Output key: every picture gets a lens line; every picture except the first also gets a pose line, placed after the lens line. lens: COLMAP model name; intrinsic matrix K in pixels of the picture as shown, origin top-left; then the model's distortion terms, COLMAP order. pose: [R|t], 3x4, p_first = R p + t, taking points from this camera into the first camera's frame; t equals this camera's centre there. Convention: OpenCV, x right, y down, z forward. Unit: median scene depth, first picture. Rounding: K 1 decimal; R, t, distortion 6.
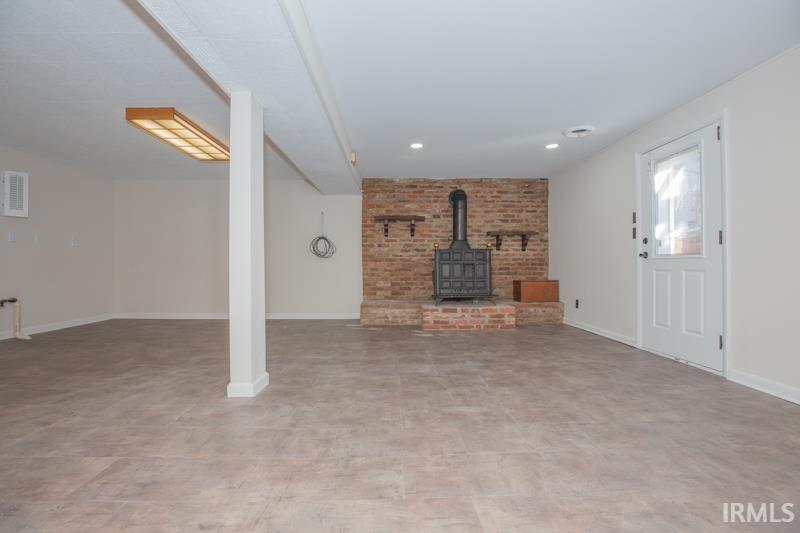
lens RADIAL K [[373.1, 0, 398.4], [0, 373.1, 263.6], [0, 0, 1]] dist [-0.031461, 0.003502]
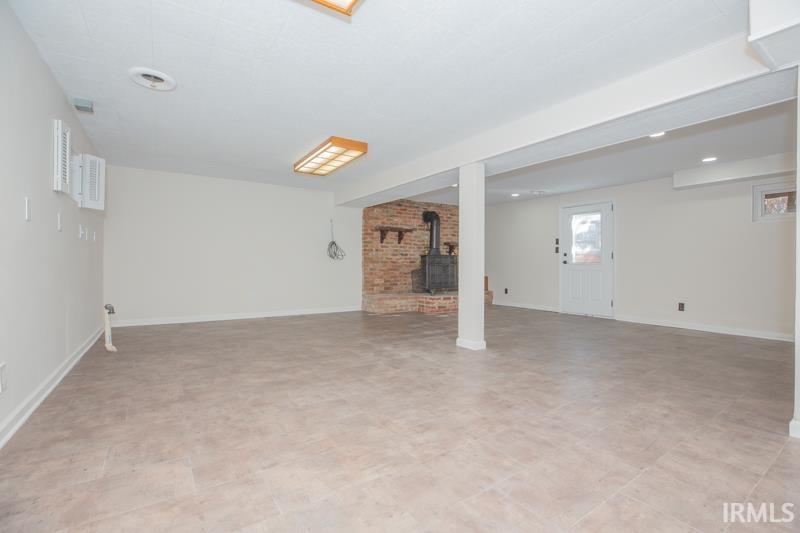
lens RADIAL K [[373.1, 0, 387.8], [0, 373.1, 264.6], [0, 0, 1]] dist [-0.031461, 0.003502]
pose [[0.846158, 0.005196, 0.532906, -0.682446], [-0.009784, 0.999935, 0.005786, -0.008182], [-0.532842, -0.010110, 0.846154, -0.070935]]
